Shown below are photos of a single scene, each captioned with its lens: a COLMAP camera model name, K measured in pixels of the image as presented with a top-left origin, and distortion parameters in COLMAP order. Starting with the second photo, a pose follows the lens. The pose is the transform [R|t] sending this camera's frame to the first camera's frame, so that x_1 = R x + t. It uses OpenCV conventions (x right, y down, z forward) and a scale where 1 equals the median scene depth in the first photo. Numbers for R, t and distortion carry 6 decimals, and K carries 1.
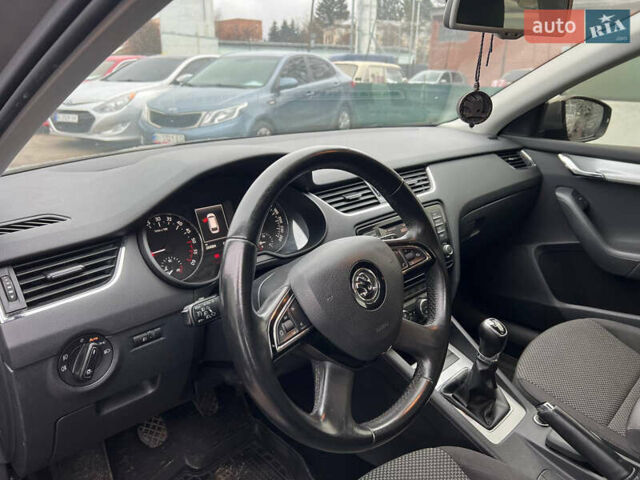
lens RADIAL K [[488.2, 0, 318.2], [0, 488.2, 240.8], [0, 0, 1]] dist [0.070354, -0.077139]
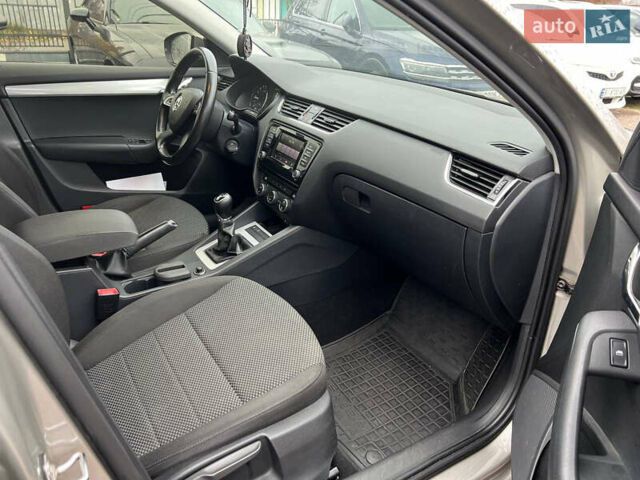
lens RADIAL K [[490.1, 0, 320.6], [0, 490.1, 244.4], [0, 0, 1]] dist [0.034531, -0.015162]
pose [[-0.207698, 0.401674, -0.891919, 1.326276], [-0.368007, 0.812730, 0.451708, -0.388991], [0.906329, 0.422052, -0.020984, 1.076183]]
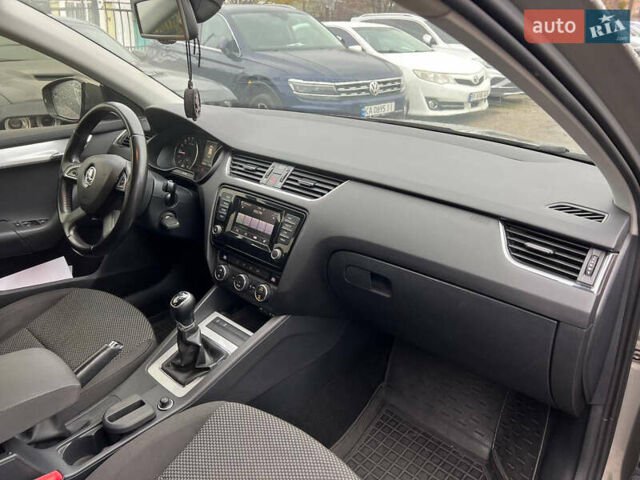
lens RADIAL K [[488.2, 0, 323.4], [0, 488.2, 237.7], [0, 0, 1]] dist [0.070354, -0.077139]
pose [[0.059522, 0.376753, -0.924400, 1.078933], [-0.329707, 0.881491, 0.338035, -0.346022], [0.942205, 0.284660, 0.176686, 0.844068]]
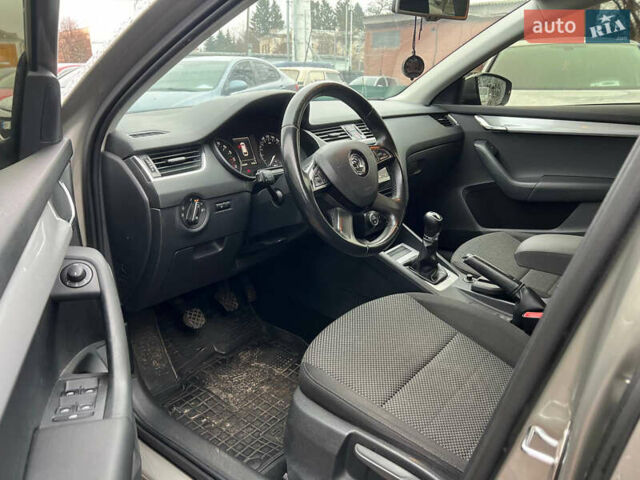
lens RADIAL K [[488.2, 0, 318.1], [0, 488.2, 237.5], [0, 0, 1]] dist [0.070354, -0.077139]
pose [[0.992642, -0.053916, 0.108420, -0.123581], [0.056303, 0.998232, -0.019073, 0.196151], [-0.107200, 0.025037, 0.993922, -0.345265]]
